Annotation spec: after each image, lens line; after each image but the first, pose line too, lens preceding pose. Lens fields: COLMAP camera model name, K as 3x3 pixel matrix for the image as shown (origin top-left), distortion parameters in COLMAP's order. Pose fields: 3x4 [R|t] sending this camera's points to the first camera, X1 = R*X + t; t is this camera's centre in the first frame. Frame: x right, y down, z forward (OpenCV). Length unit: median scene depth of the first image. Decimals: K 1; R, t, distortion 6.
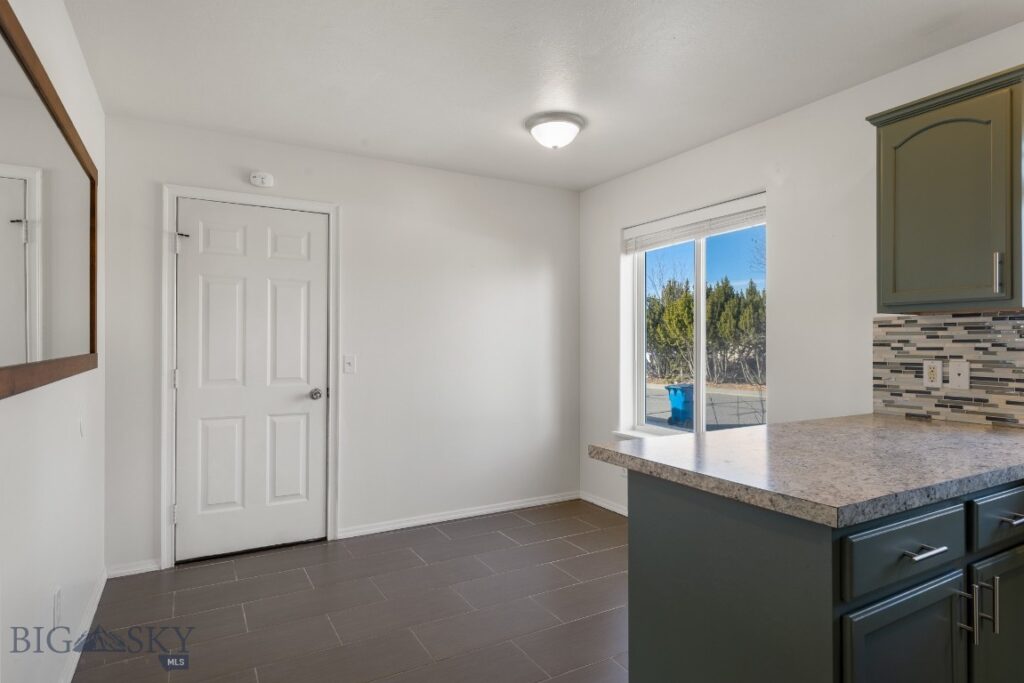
lens RADIAL K [[574.5, 0, 512.1], [0, 574.5, 344.6], [0, 0, 1]] dist [0.006004, -0.000372]
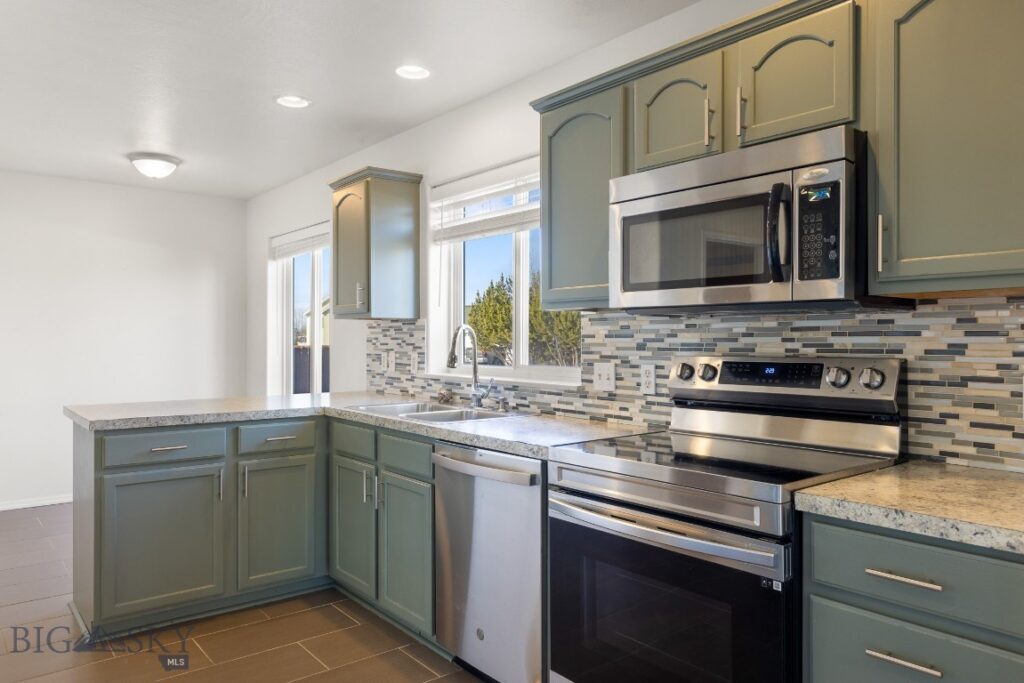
lens RADIAL K [[709.5, 0, 512.5], [0, 709.5, 337.0], [0, 0, 1]] dist [-0.004116, -0.000485]
pose [[0.986440, 0.006192, 0.164007, 0.760214], [-0.005669, 0.999977, -0.003656, -0.005307], [-0.164025, 0.002677, 0.986452, -0.801112]]
